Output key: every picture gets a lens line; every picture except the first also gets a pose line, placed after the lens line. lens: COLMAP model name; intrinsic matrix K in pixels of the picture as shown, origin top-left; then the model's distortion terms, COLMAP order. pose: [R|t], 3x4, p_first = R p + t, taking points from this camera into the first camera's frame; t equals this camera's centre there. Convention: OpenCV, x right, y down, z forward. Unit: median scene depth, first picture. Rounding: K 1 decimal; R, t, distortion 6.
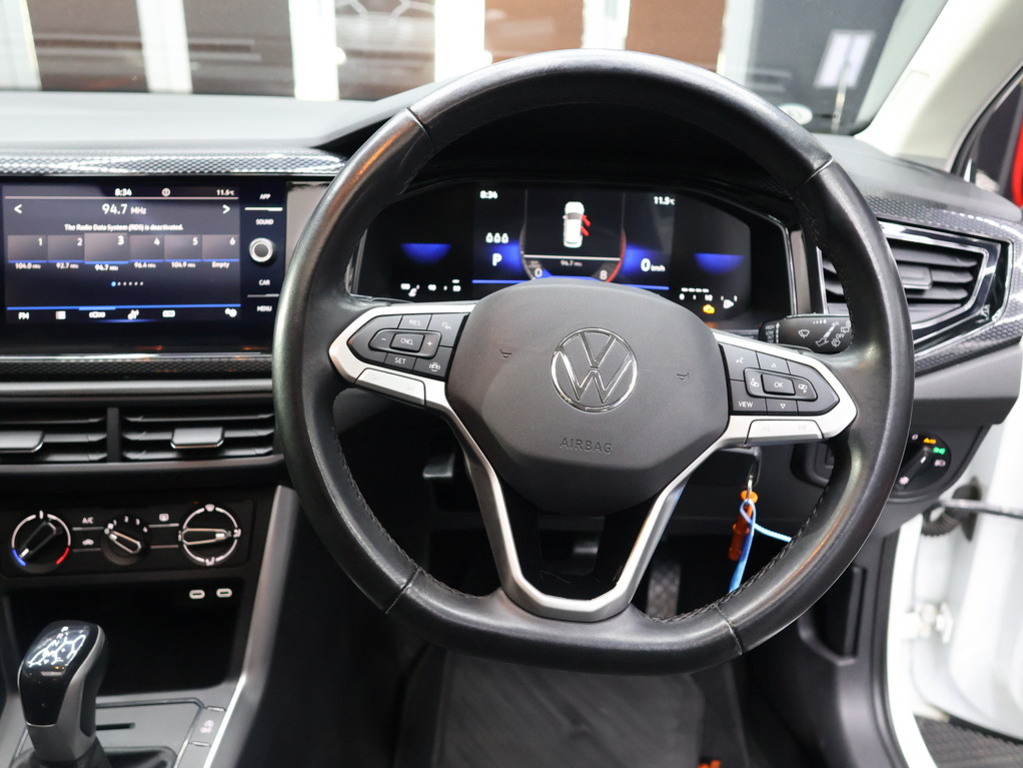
lens RADIAL K [[868.4, 0, 509.7], [0, 868.4, 382.8], [0, 0, 1]] dist [0.005420, -0.017473]
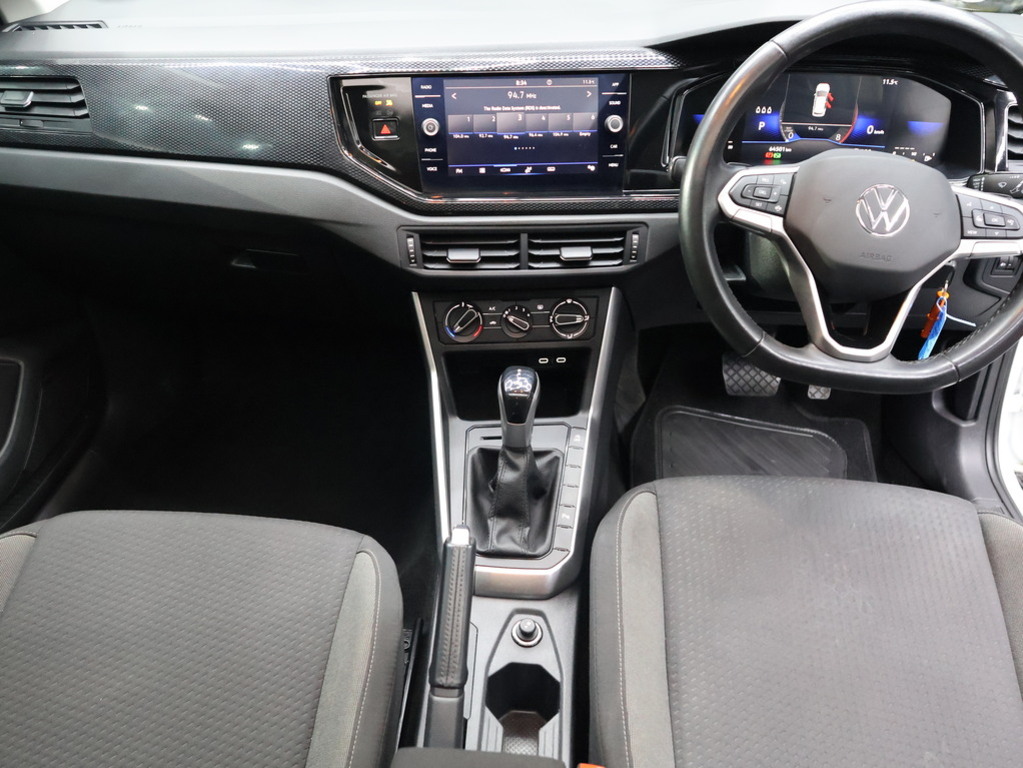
lens RADIAL K [[868.4, 0, 507.8], [0, 868.4, 383.2], [0, 0, 1]] dist [0.005420, -0.017473]
pose [[0.998605, 0.011427, -0.051560, -0.388450], [-0.000984, 0.980164, 0.198185, -0.015022], [0.052802, -0.197858, 0.978808, -0.525025]]
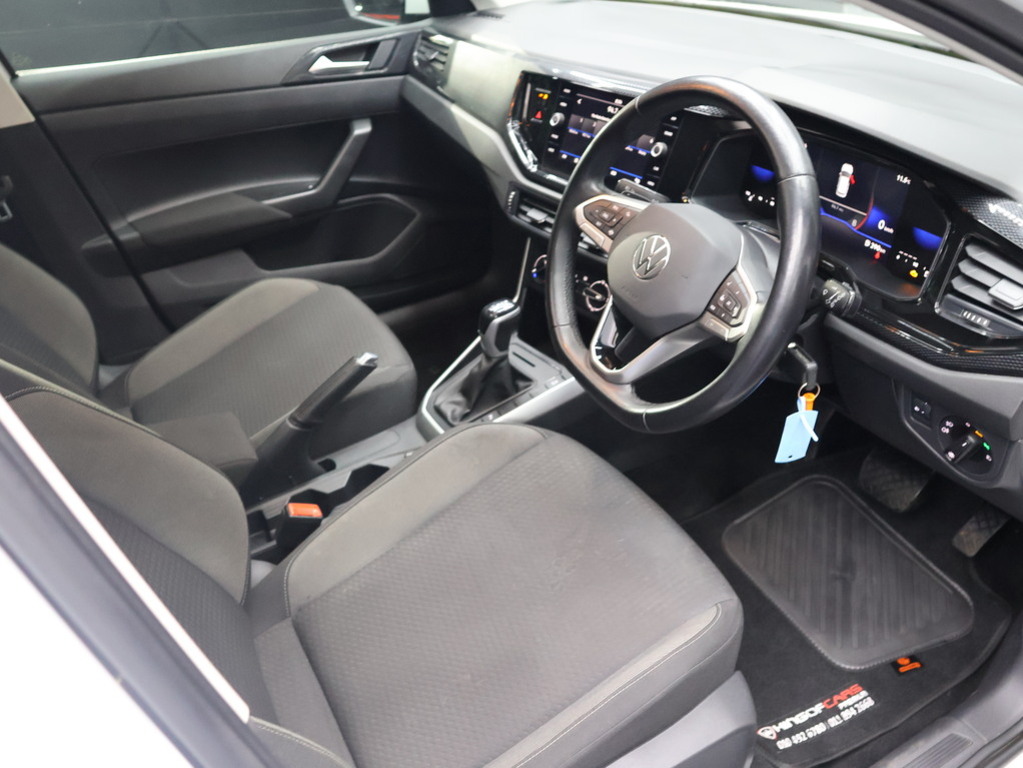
lens RADIAL K [[868.4, 0, 510.5], [0, 868.4, 380.8], [0, 0, 1]] dist [0.005420, -0.017473]
pose [[0.501140, 0.420920, -0.756099, 1.081619], [-0.271512, 0.906093, 0.324464, -0.220008], [0.821669, 0.042688, 0.568364, -0.206290]]
